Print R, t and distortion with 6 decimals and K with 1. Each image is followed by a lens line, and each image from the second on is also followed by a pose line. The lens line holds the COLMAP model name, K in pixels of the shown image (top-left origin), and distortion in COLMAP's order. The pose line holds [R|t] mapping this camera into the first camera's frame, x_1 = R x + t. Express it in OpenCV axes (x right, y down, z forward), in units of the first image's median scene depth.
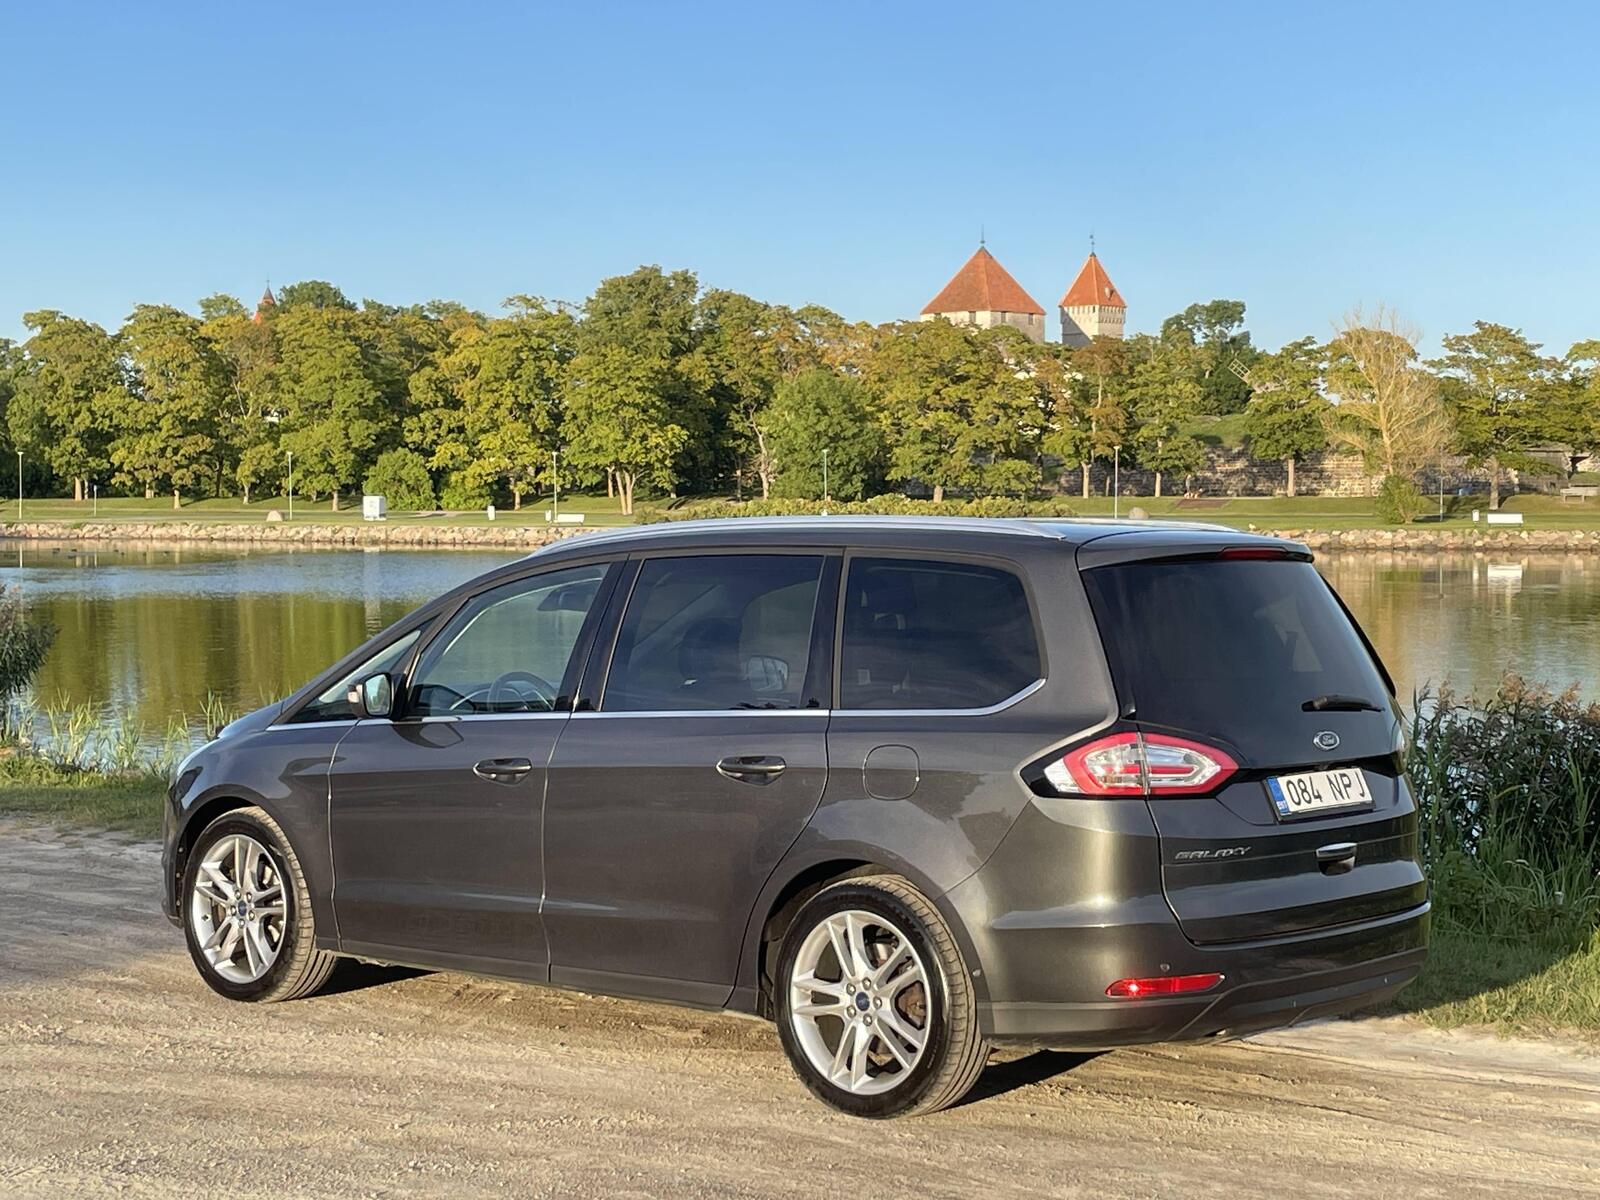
lens RADIAL K [[2815.0, 0, 799.9], [0, 2815.0, 597.8], [0, 0, 1]] dist [-0.027343, 0.000000]
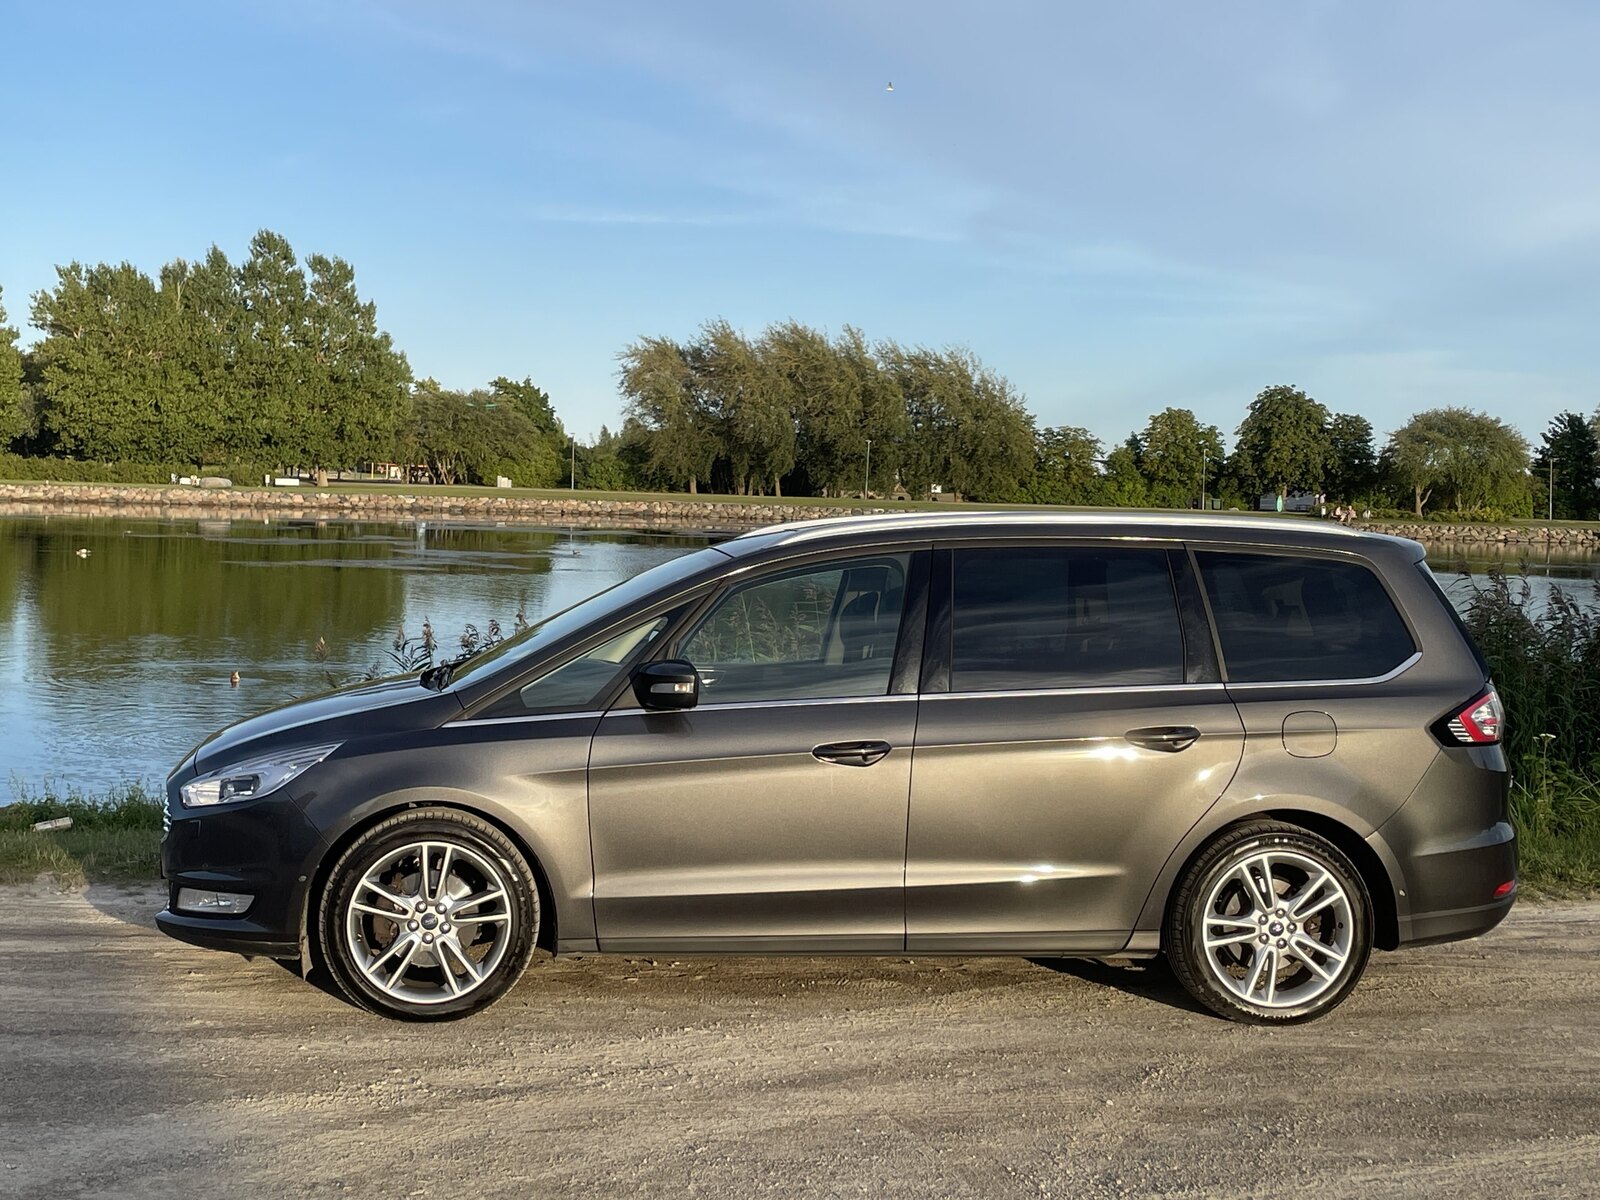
lens RADIAL K [[2223.2, 0, 799.8], [0, 2223.2, 606.7], [0, 0, 1]] dist [-0.015166, 0.000000]
pose [[0.647111, 0.010100, 0.762329, -0.821535], [-0.004140, 0.999944, -0.009734, 0.017692], [-0.762385, 0.003143, 0.647116, 0.546371]]
